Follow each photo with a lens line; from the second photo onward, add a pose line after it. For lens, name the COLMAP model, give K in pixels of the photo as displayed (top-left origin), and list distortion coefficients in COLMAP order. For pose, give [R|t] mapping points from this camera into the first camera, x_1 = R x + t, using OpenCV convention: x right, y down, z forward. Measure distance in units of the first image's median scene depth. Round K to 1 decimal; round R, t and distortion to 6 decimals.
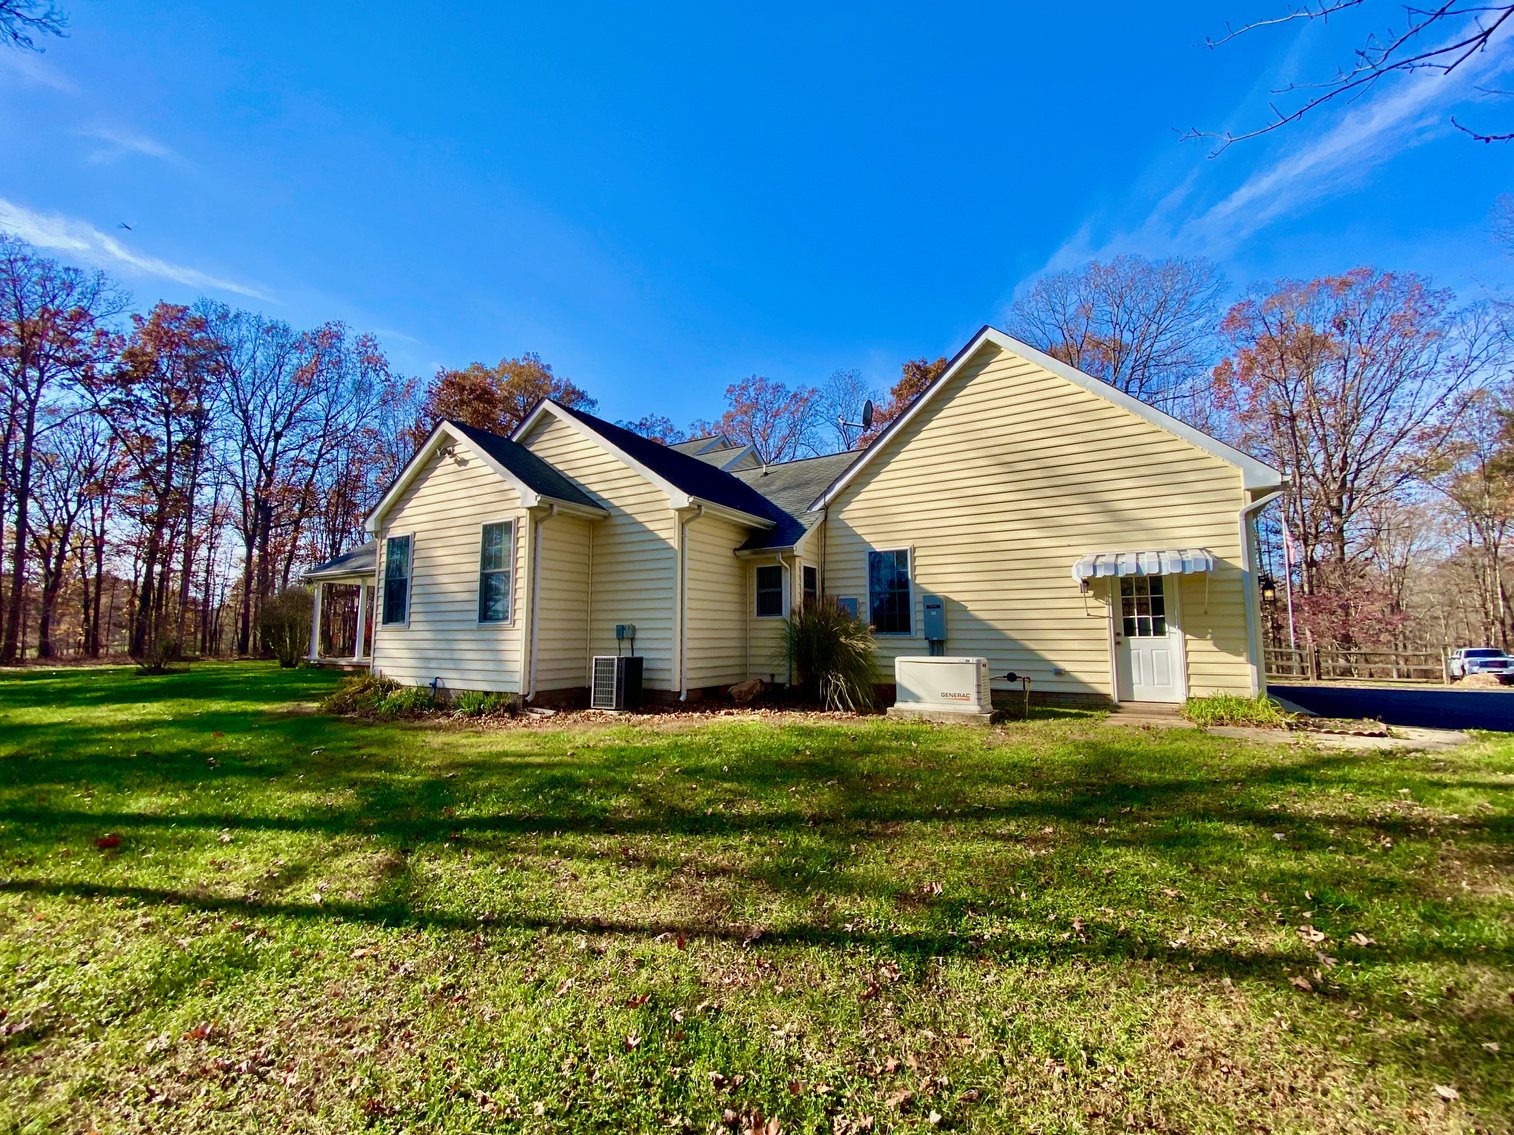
lens RADIAL K [[618.8, 0, 756.3], [0, 618.8, 579.2], [0, 0, 1]] dist [-0.015427, -0.000508]
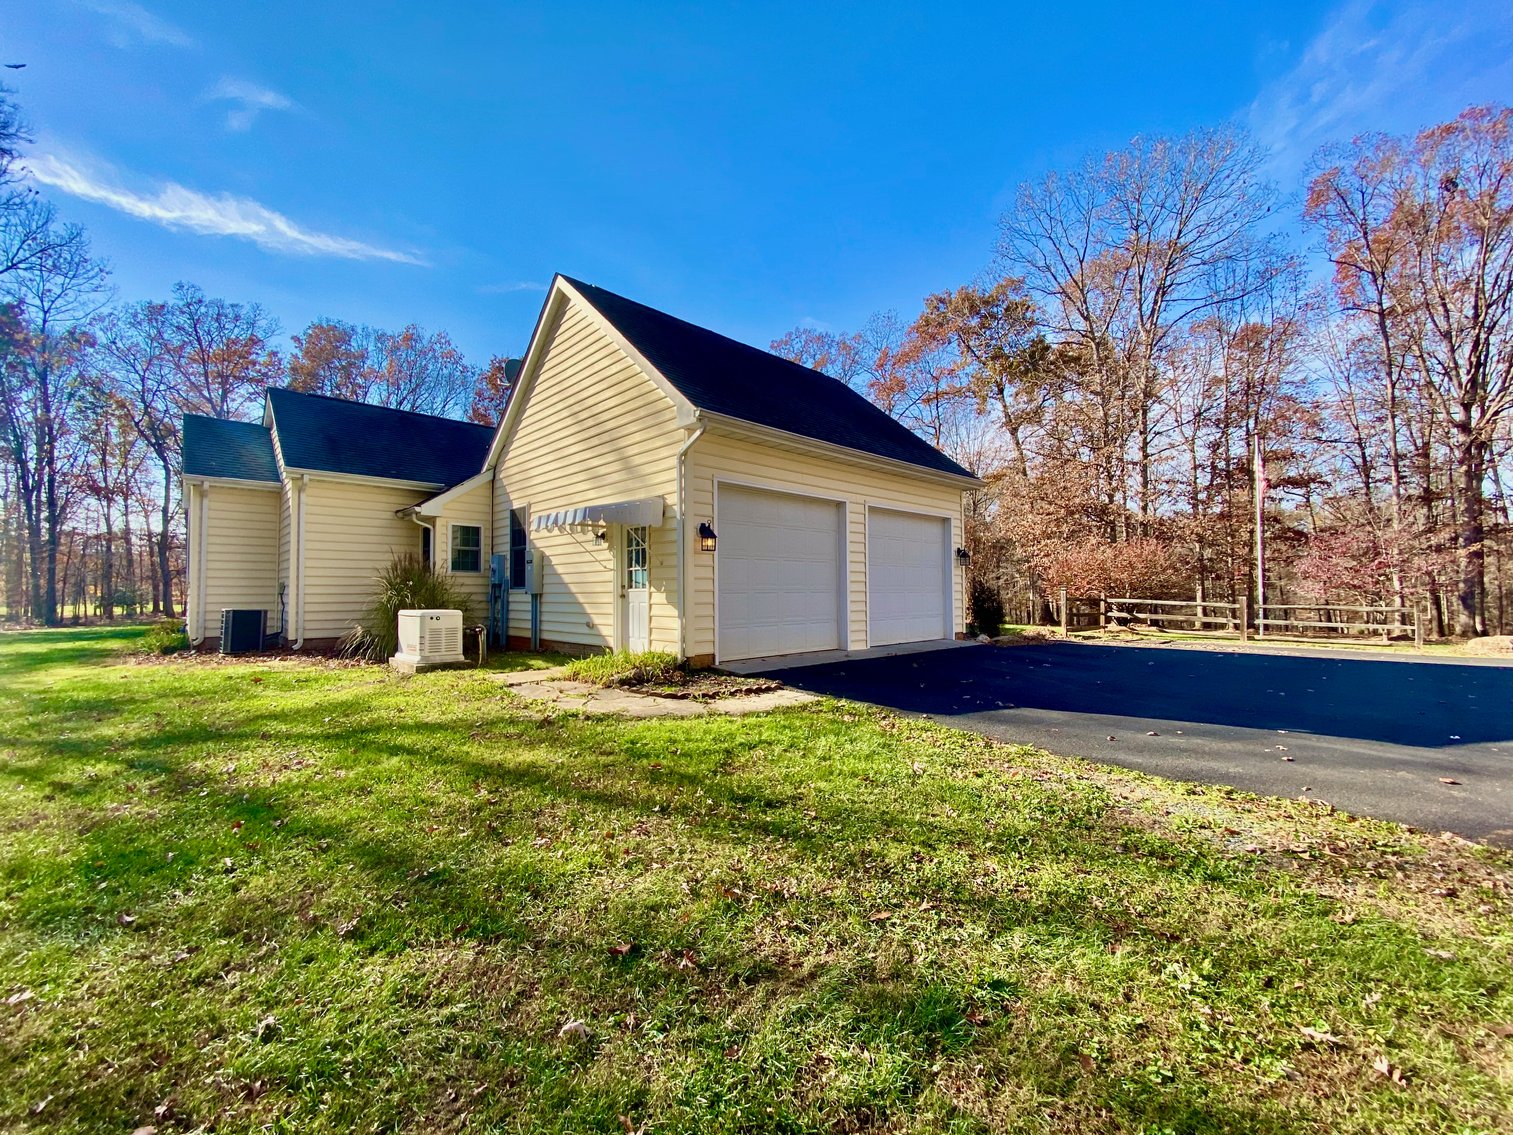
lens RADIAL K [[618.4, 0, 763.1], [0, 618.4, 558.6], [0, 0, 1]] dist [-0.015427, -0.000508]
pose [[0.967417, -0.022208, -0.252214, 0.853703], [0.031062, 0.999031, 0.031177, 0.018907], [0.251278, -0.037995, 0.967169, 0.110424]]
